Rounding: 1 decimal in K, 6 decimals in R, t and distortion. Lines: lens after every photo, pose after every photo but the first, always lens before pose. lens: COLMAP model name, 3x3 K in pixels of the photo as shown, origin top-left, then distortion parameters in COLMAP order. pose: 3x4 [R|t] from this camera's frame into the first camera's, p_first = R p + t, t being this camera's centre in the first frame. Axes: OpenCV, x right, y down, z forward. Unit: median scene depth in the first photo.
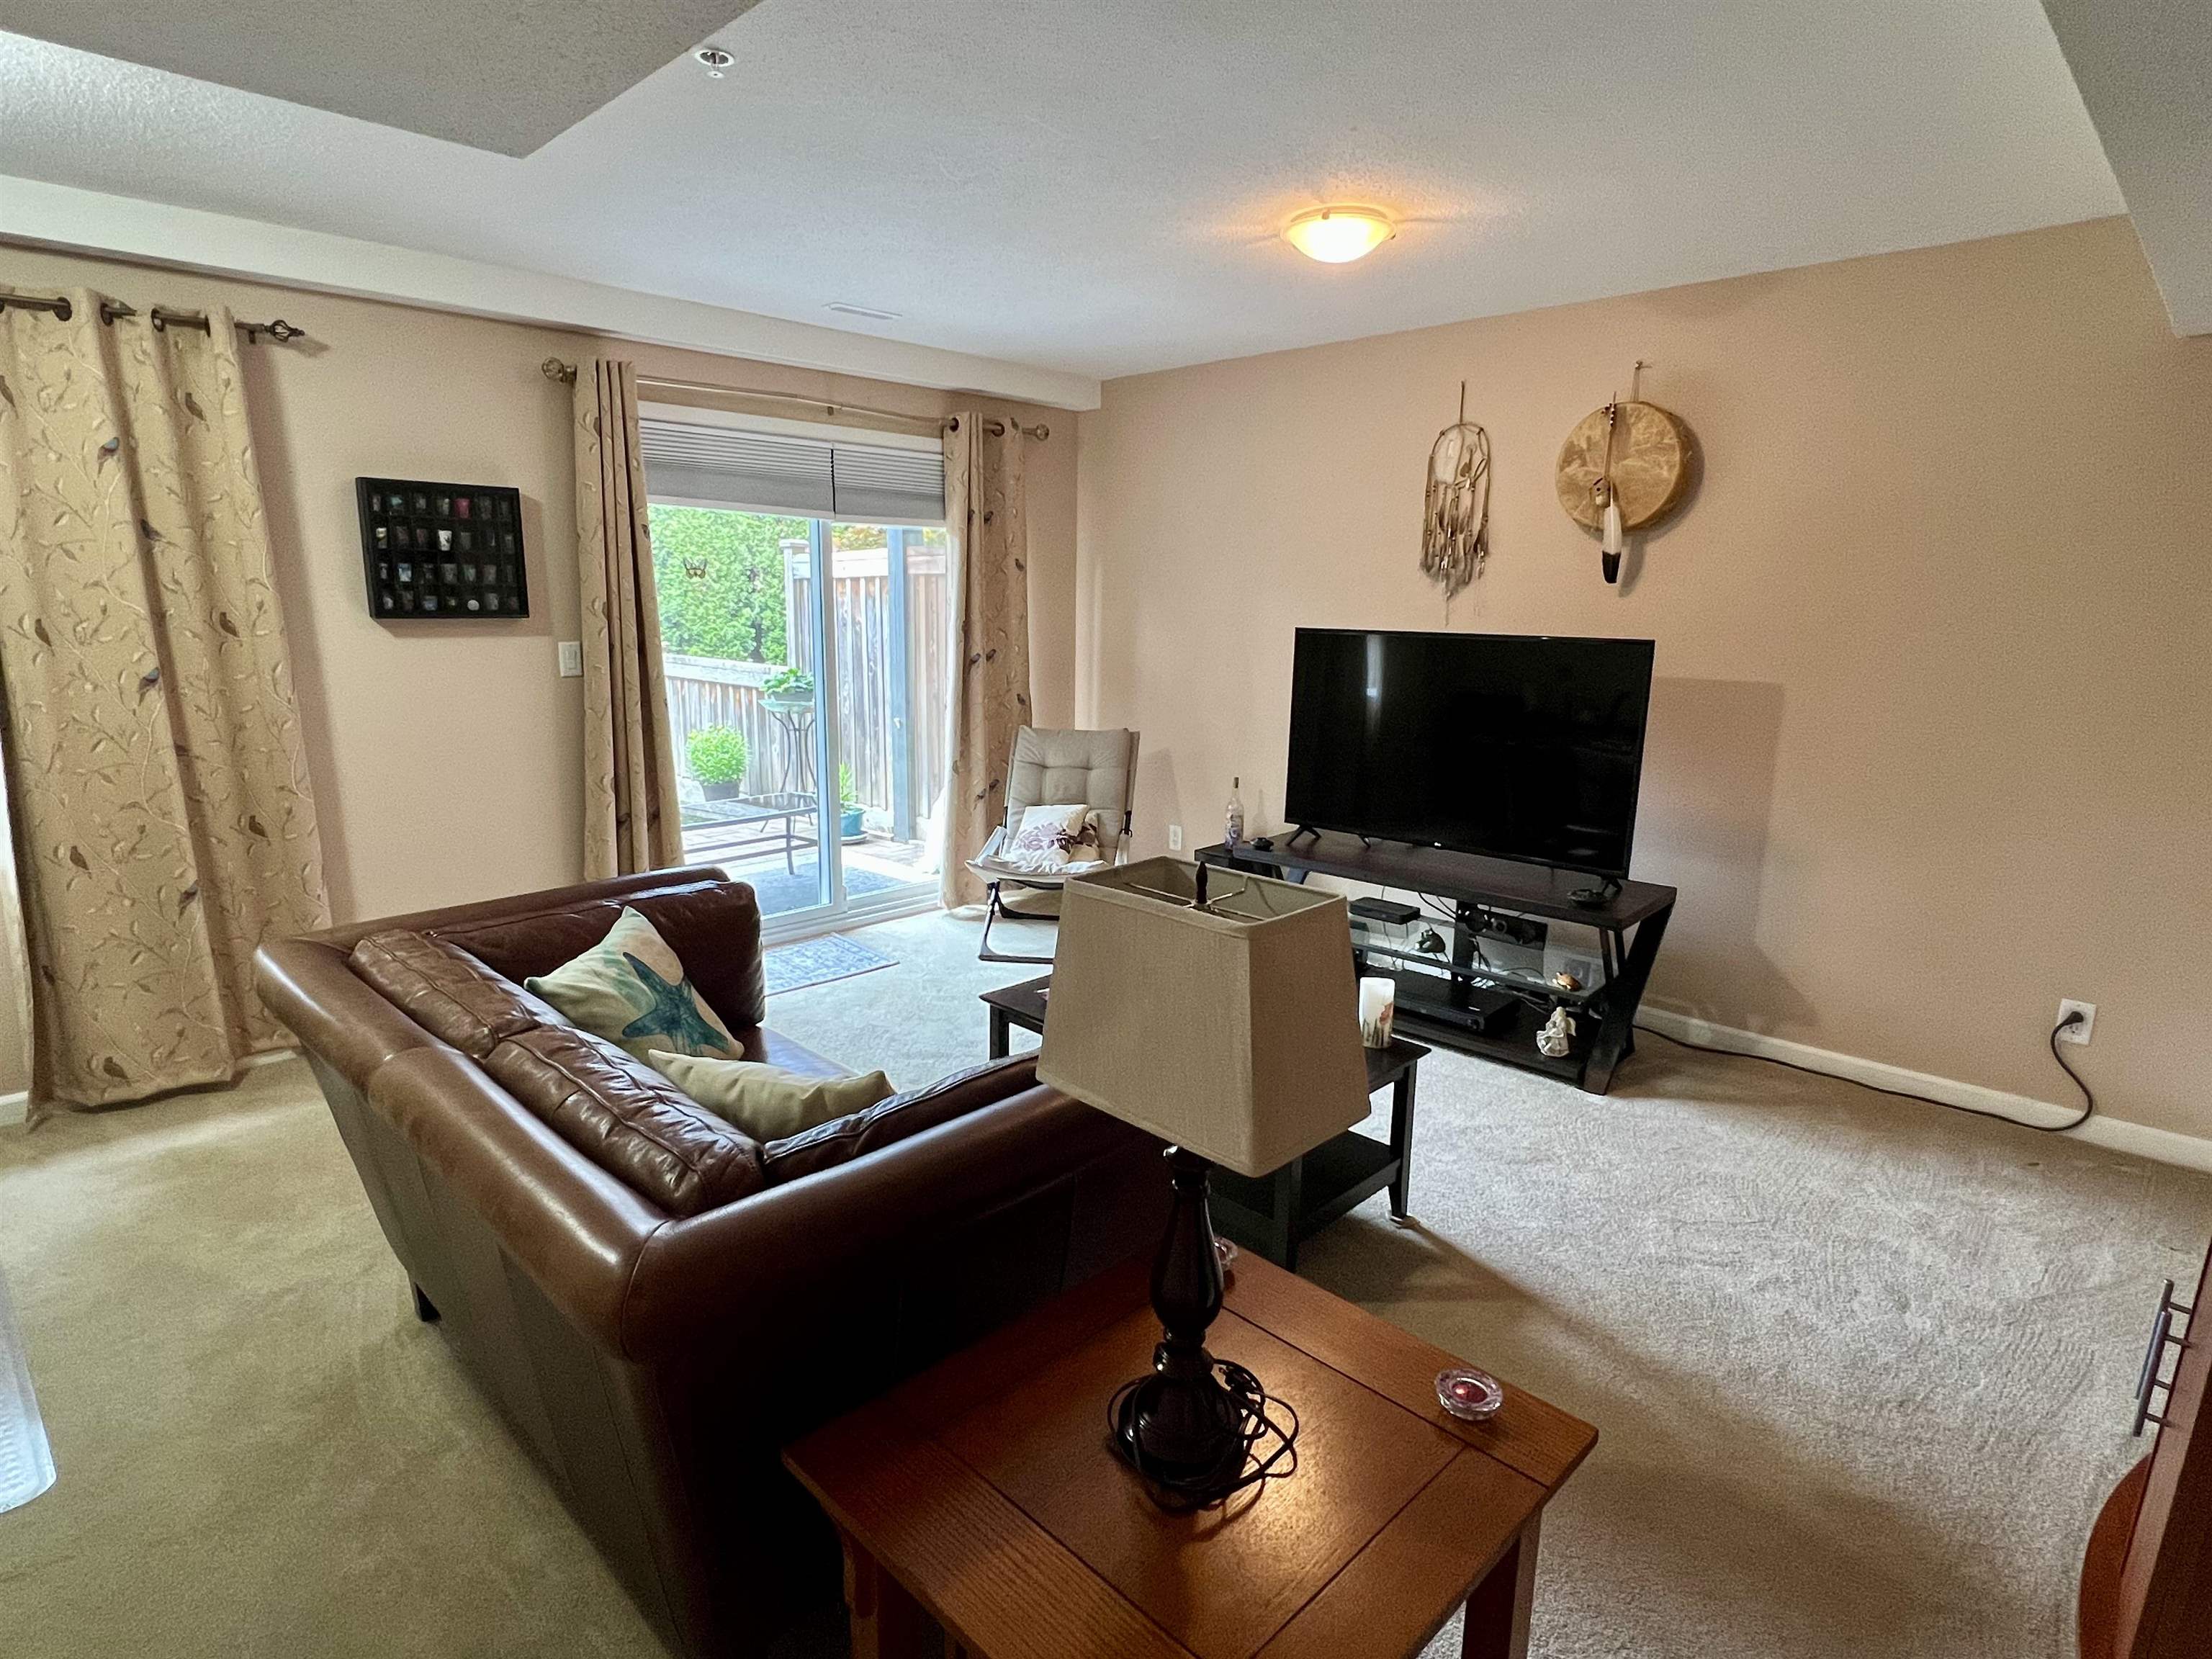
lens RADIAL K [[1171.3, 0, 1106.0], [0, 1171.3, 829.5], [0, 0, 1]] dist [-0.000437, 0.000104]
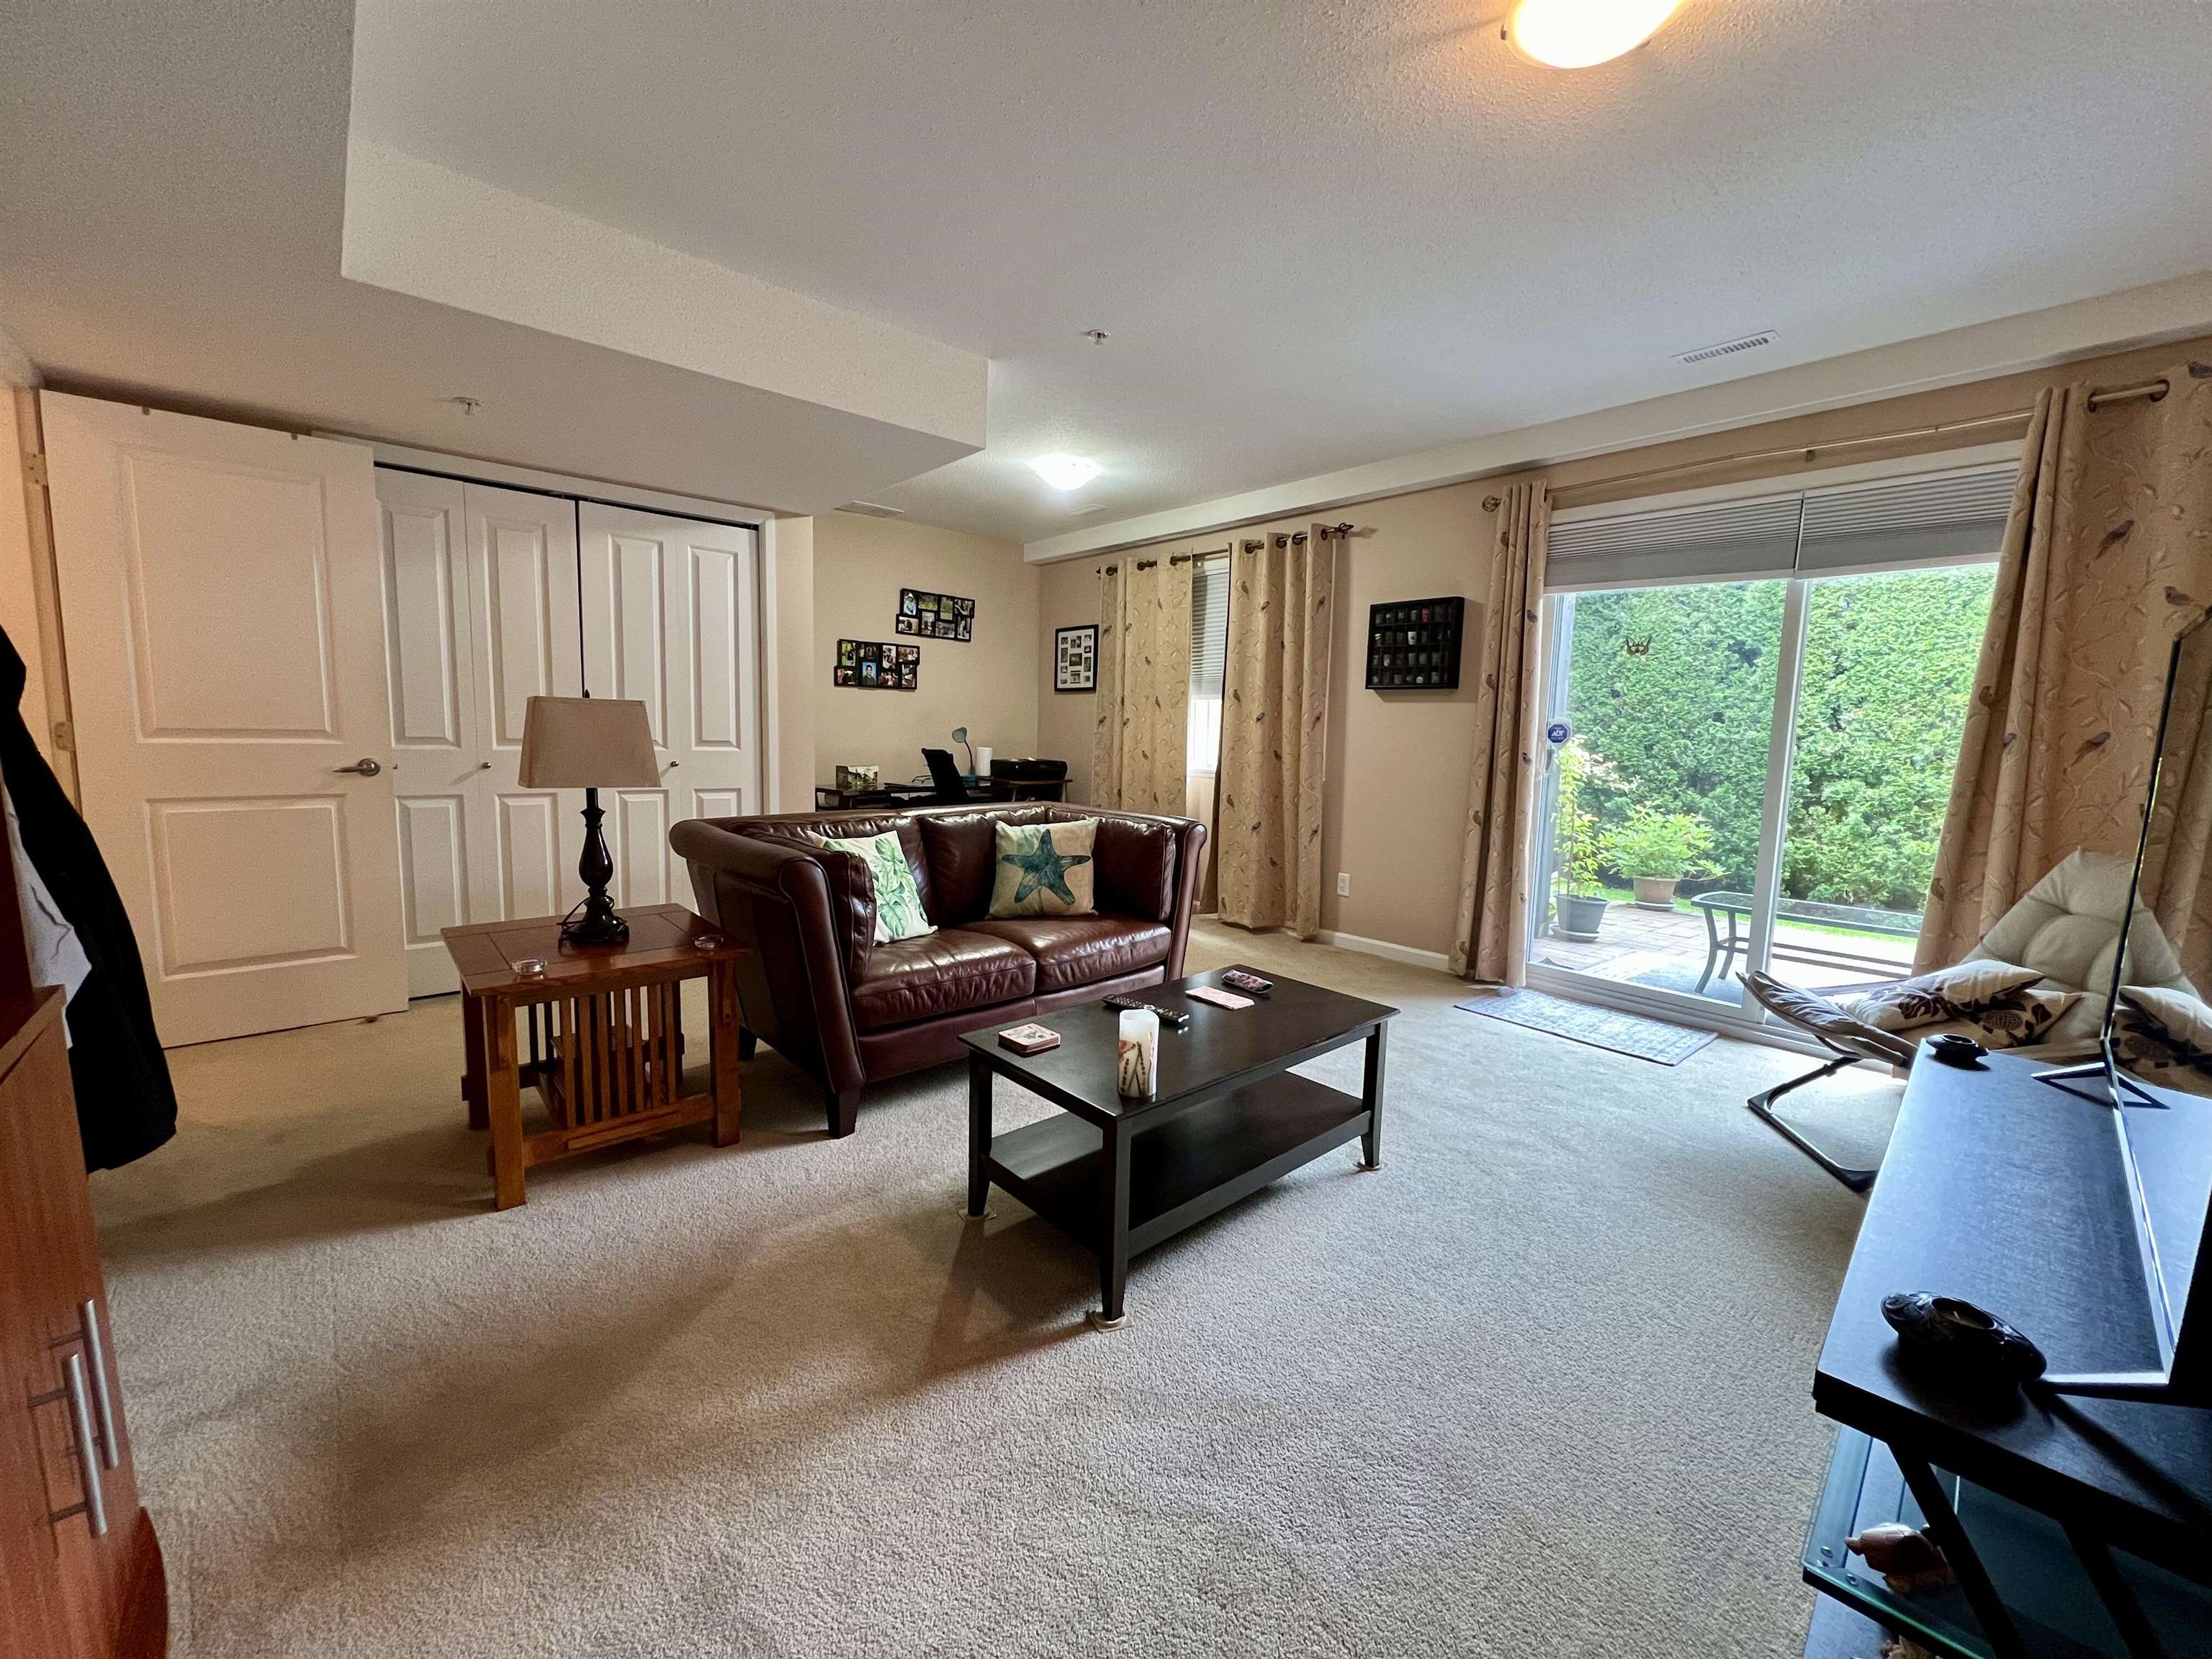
lens RADIAL K [[887.0, 0, 1106.0], [0, 887.0, 829.5], [0, 0, 1]] dist [0.000845, 0.000137]
pose [[-0.060651, 0.101802, -0.992954, 0.619432], [-0.224648, 0.967871, 0.112952, -0.047305], [0.972551, 0.229916, -0.035833, 0.706392]]
